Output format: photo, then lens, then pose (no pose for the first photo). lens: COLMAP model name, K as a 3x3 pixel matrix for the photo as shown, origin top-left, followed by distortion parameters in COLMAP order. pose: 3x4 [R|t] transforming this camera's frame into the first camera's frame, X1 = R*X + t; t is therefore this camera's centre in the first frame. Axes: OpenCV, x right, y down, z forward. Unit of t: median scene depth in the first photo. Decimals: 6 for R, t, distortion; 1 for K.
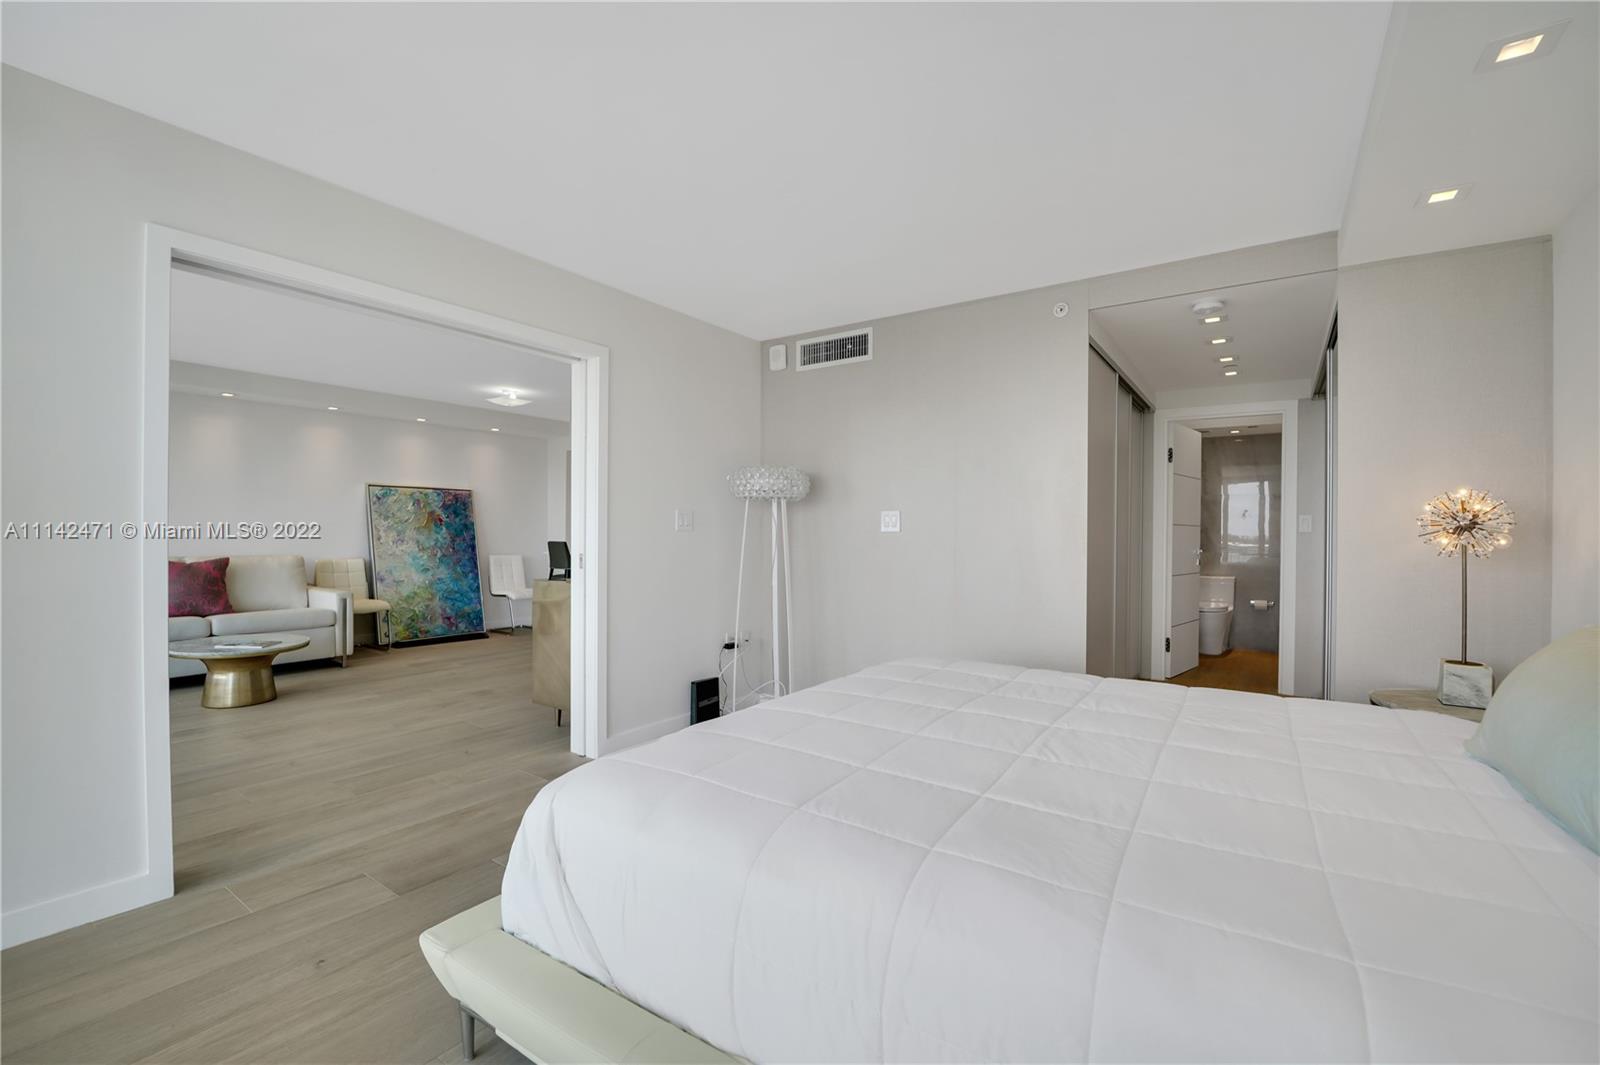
lens RADIAL K [[690.4, 0, 809.7], [0, 690.4, 533.5], [0, 0, 1]] dist [-0.019008, -0.000008]
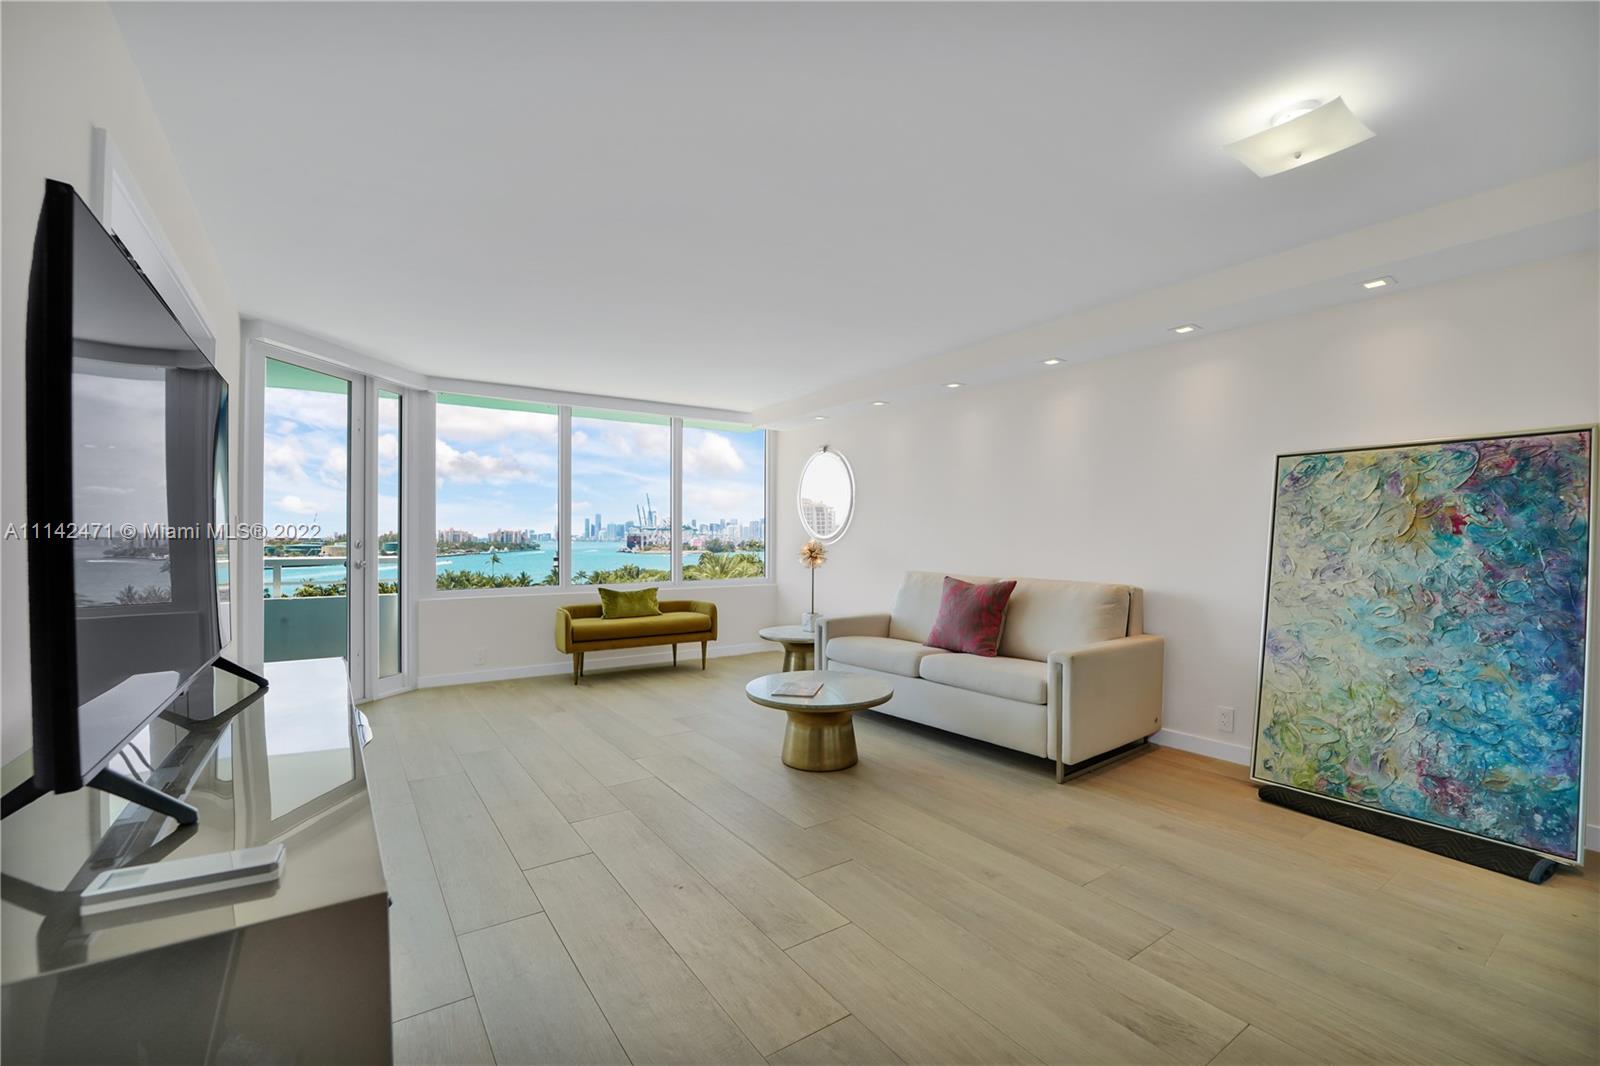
lens RADIAL K [[690.4, 0, 785.4], [0, 690.4, 537.4], [0, 0, 1]] dist [-0.019008, -0.000008]
pose [[-0.378631, -0.012078, -0.925469, -0.043911], [-0.008907, 0.999916, -0.009406, -0.003154], [0.925505, 0.004682, -0.378707, 0.804792]]
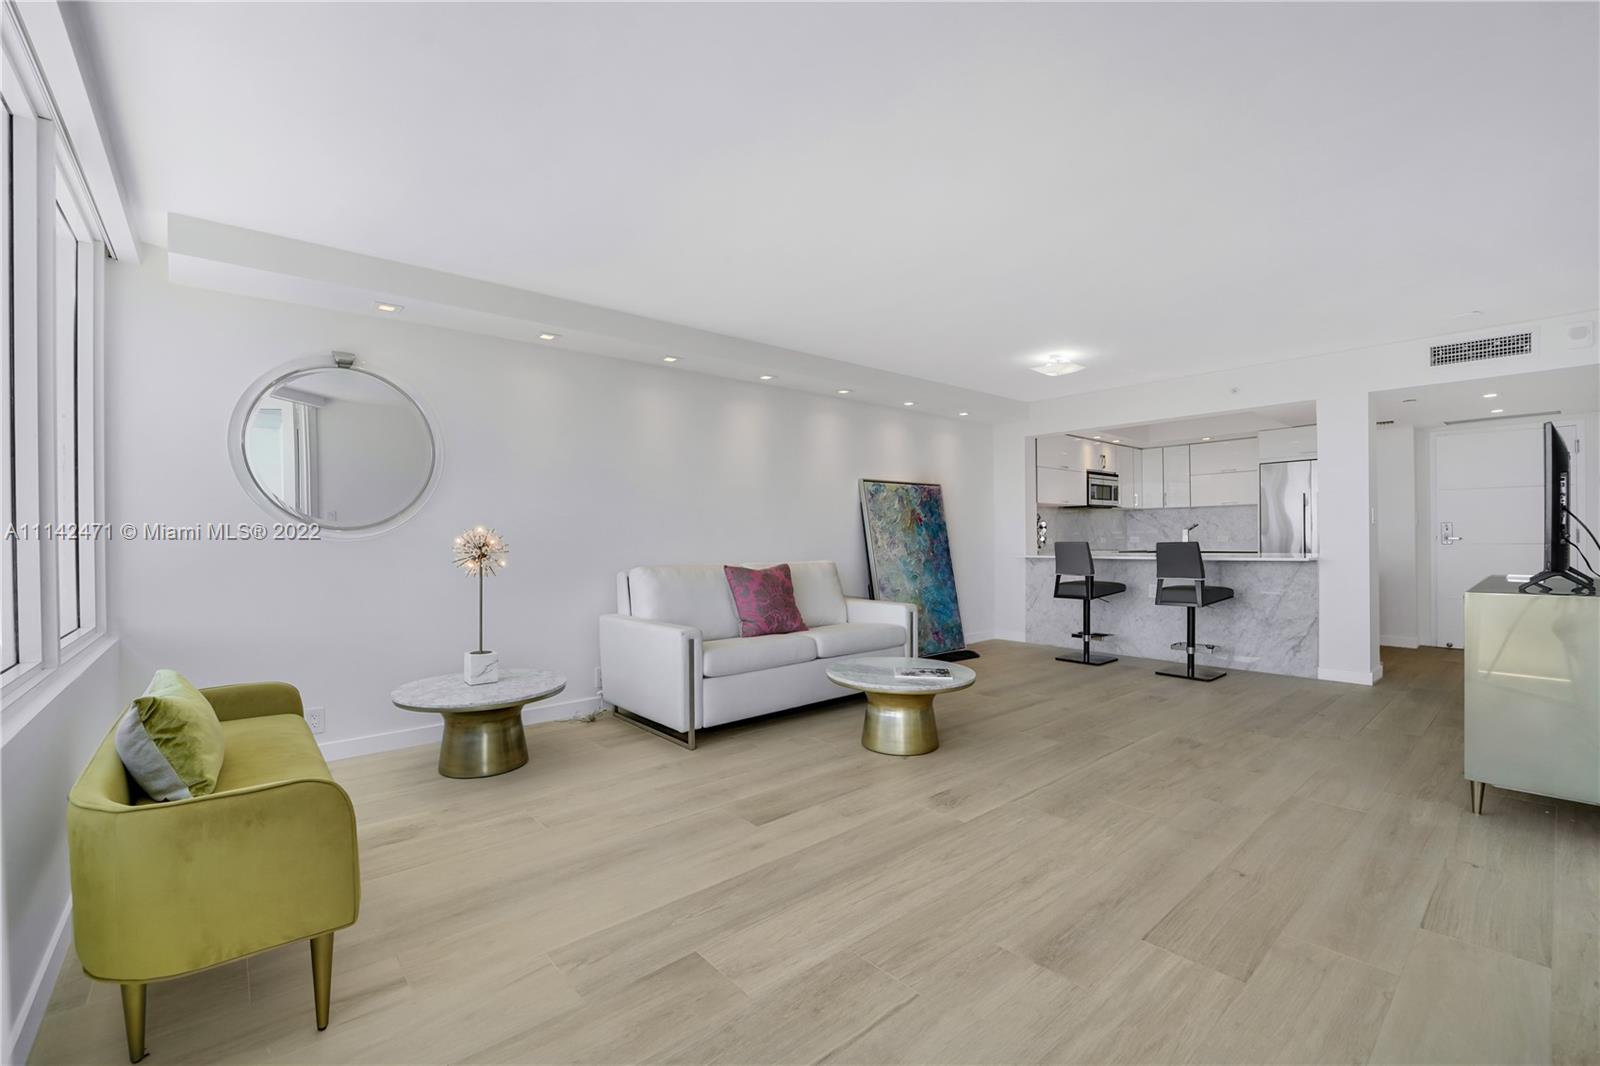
lens RADIAL K [[690.4, 0, 799.6], [0, 690.4, 542.3], [0, 0, 1]] dist [-0.019008, -0.000008]
pose [[0.966312, -0.016451, -0.256846, -0.467722], [0.017677, 0.999841, 0.002468, 0.004313], [0.256764, -0.006925, 0.966449, 0.122359]]
